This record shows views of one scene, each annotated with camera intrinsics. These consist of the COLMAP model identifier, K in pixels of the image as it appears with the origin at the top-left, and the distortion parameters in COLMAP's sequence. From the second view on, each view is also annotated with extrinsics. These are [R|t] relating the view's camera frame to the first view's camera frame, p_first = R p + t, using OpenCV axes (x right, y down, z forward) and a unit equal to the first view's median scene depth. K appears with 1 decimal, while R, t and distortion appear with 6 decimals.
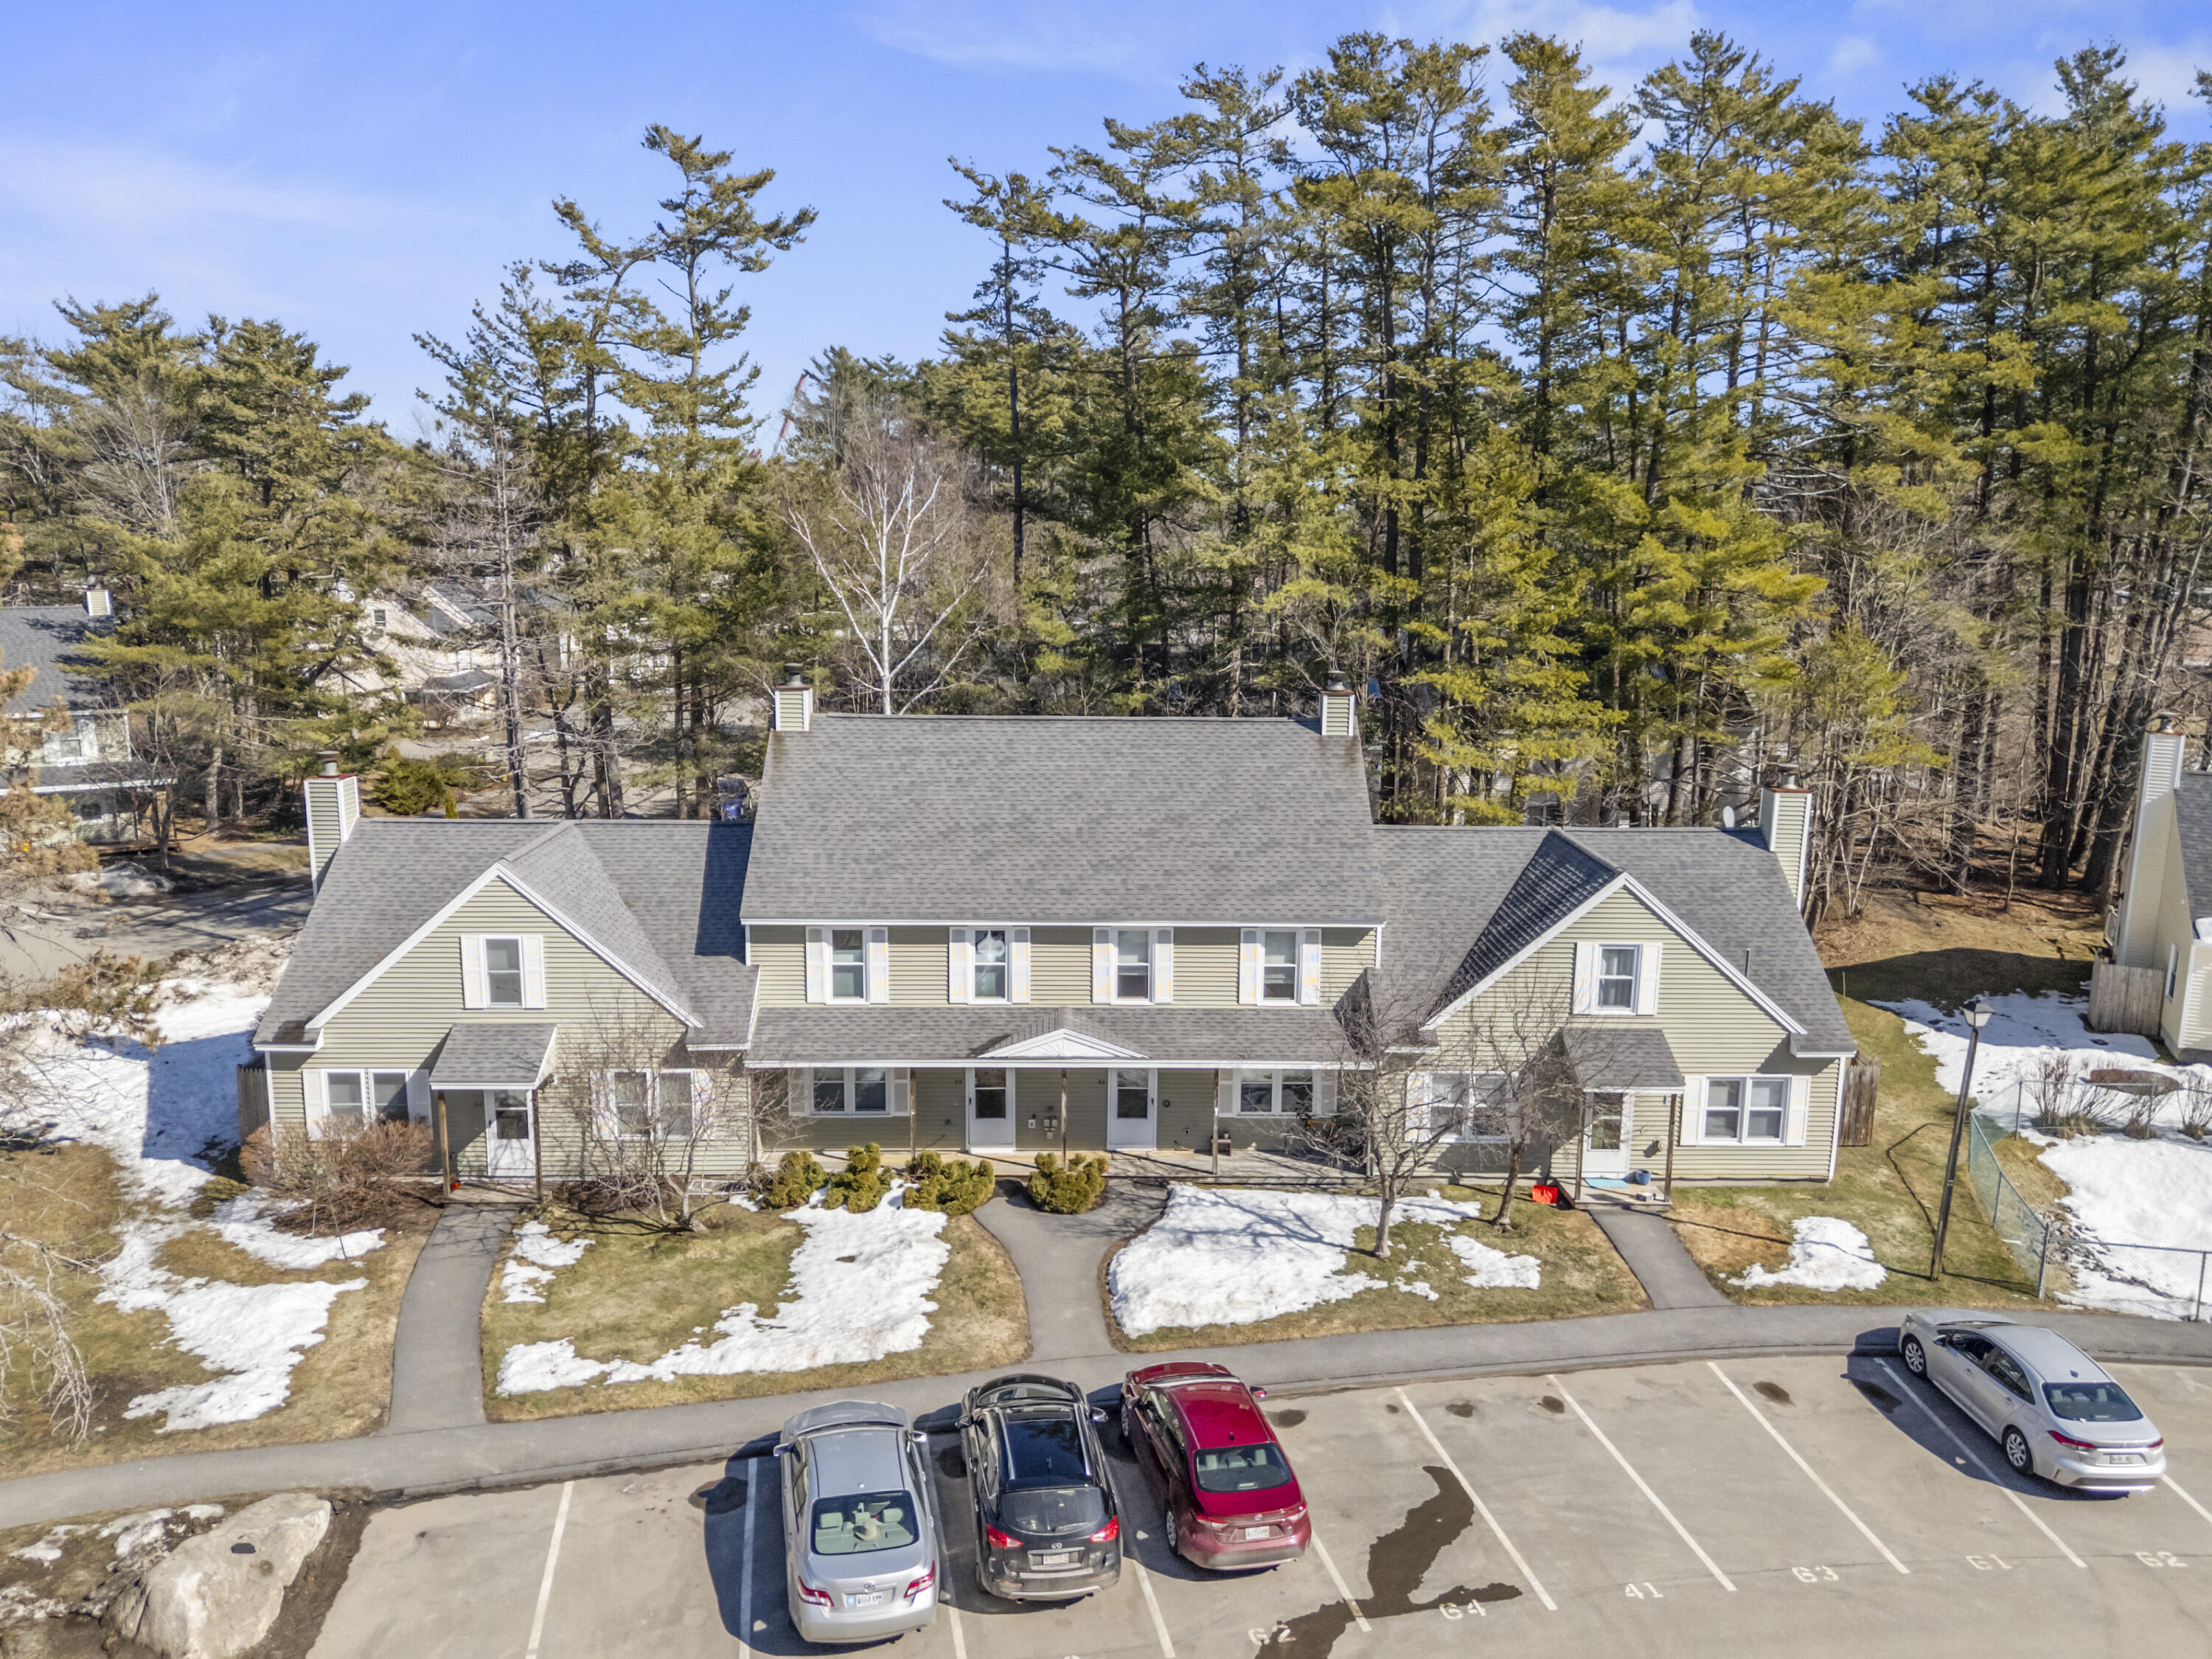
lens RADIAL K [[1651.4, 0, 1082.1], [0, 1651.4, 779.5], [0, 0, 1]] dist [0.080349, -0.077935]
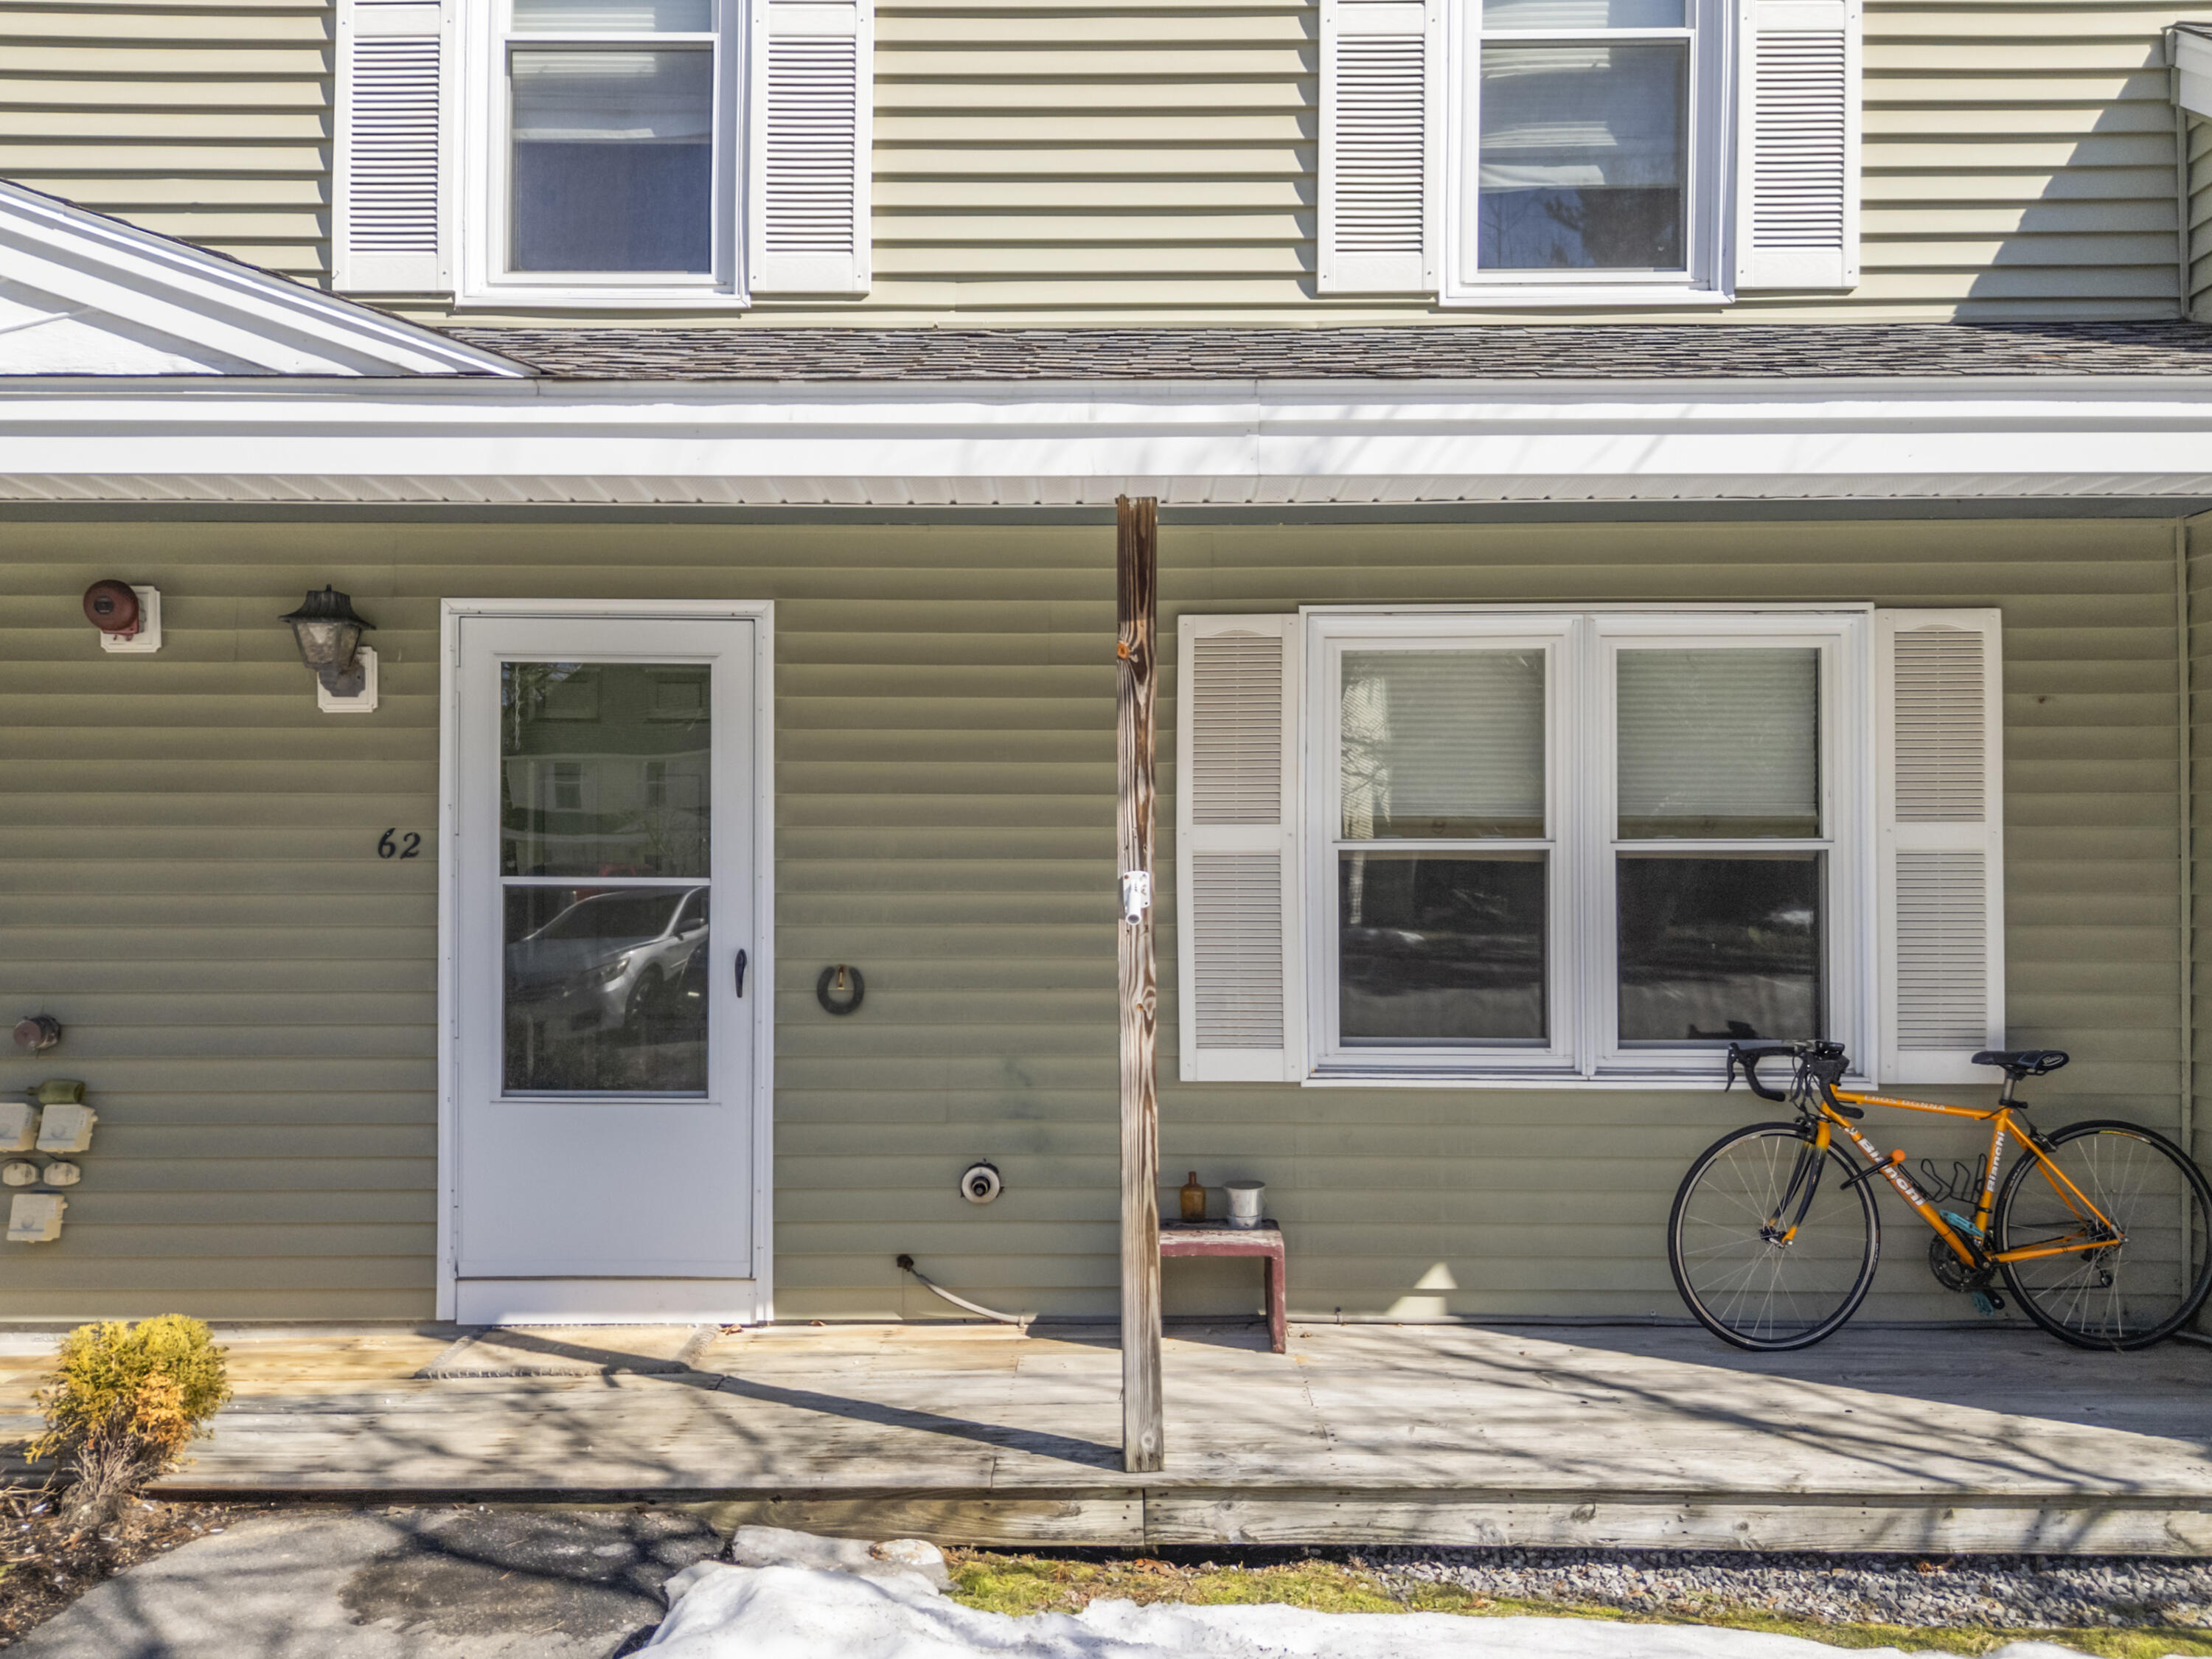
lens RADIAL K [[1641.0, 0, 1094.1], [0, 1641.0, 876.2], [0, 0, 1]] dist [0.078501, -0.072340]
pose [[0.999738, -0.007336, -0.021685, 0.080589], [0.003566, 0.985605, -0.169025, 0.220350], [0.022613, 0.168903, 0.985373, 0.893705]]
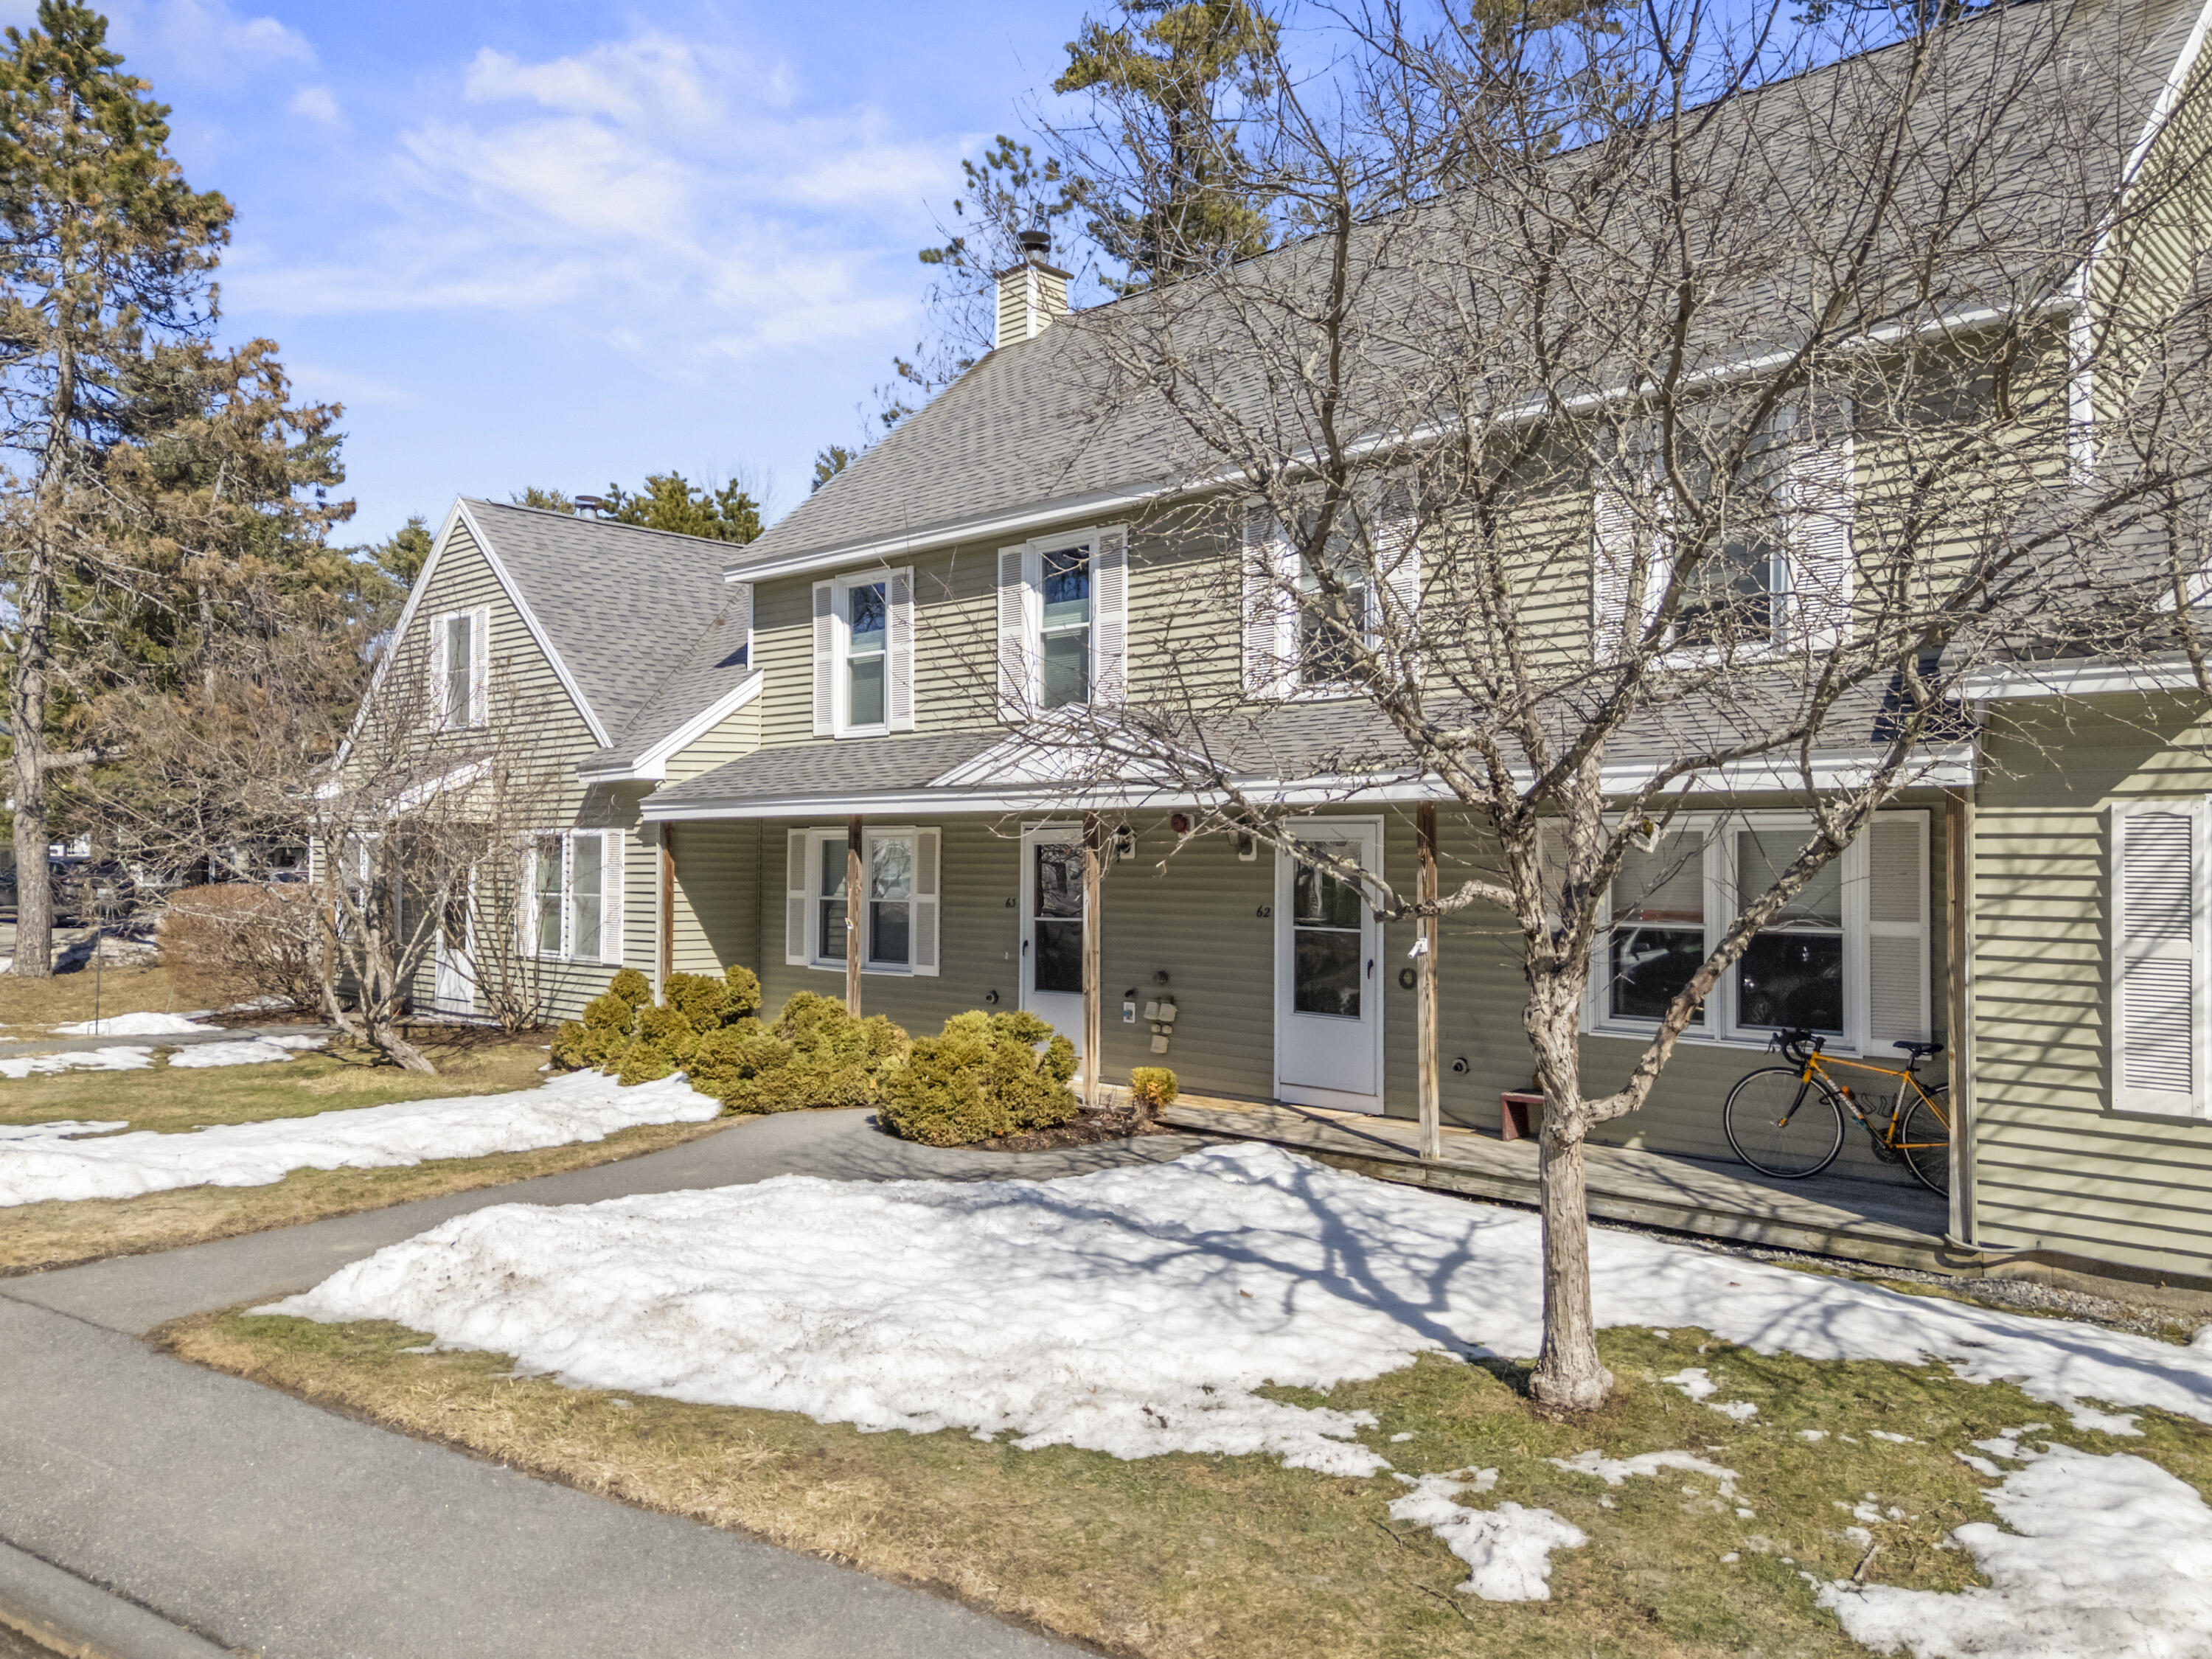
lens RADIAL K [[1617.1, 0, 1106.0], [0, 1617.1, 829.5], [0, 0, 1]] dist [0.047425, -0.006717]
pose [[0.709179, -0.018422, -0.704788, 0.262272], [-0.116366, 0.982890, -0.142782, 0.231664], [0.695359, 0.183271, 0.694901, 0.742115]]
